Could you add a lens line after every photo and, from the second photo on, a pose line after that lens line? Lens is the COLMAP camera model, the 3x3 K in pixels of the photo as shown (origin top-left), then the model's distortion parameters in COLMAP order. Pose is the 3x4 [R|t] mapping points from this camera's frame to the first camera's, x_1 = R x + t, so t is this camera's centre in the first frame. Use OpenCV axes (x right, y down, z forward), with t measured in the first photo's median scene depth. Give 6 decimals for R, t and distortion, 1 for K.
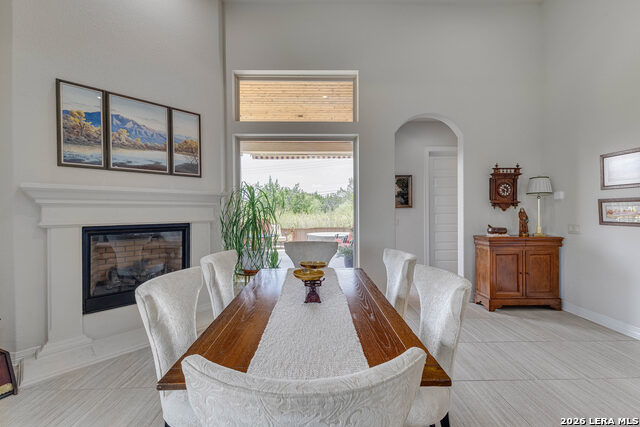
lens RADIAL K [[273.4, 0, 322.0], [0, 273.4, 211.9], [0, 0, 1]] dist [0.006969, -0.001279]
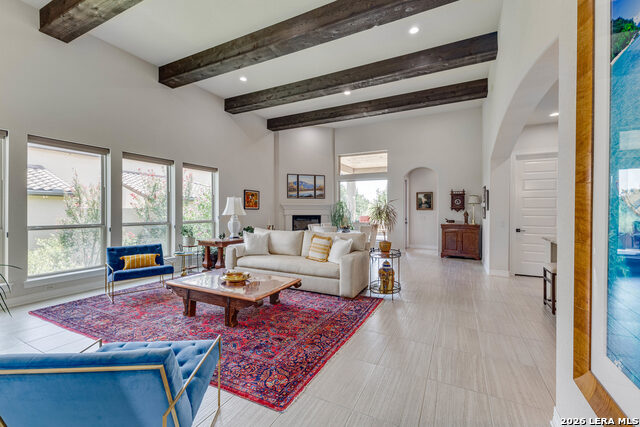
lens RADIAL K [[273.4, 0, 320.4], [0, 273.4, 213.5], [0, 0, 1]] dist [0.006969, -0.001279]
pose [[0.880643, 0.012428, -0.473617, 0.875921], [-0.009927, 0.999920, 0.007781, 0.001563], [0.473676, -0.002151, 0.880696, -1.528526]]
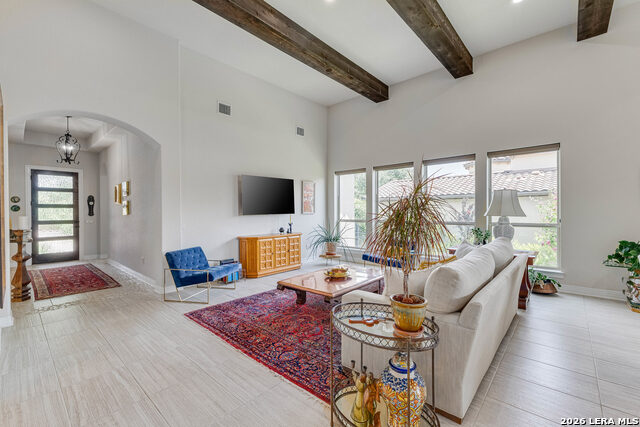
lens RADIAL K [[273.4, 0, 319.6], [0, 273.4, 212.9], [0, 0, 1]] dist [0.006969, -0.001279]
pose [[-0.683177, 0.015264, -0.730094, 0.967898], [0.007237, 0.999874, 0.014133, -0.007856], [0.730217, 0.004372, -0.683201, 0.046993]]
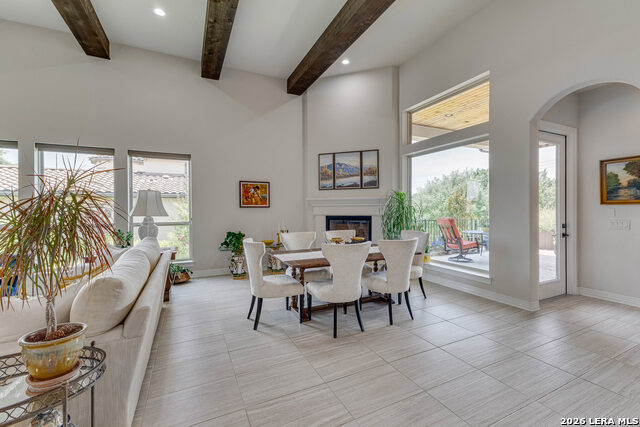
lens RADIAL K [[273.4, 0, 319.3], [0, 273.4, 213.0], [0, 0, 1]] dist [0.006969, -0.001279]
pose [[0.414326, 0.016524, -0.909979, 0.969273], [-0.000517, 0.999839, 0.017921, -0.007774], [0.910128, -0.006955, 0.414268, 0.004449]]
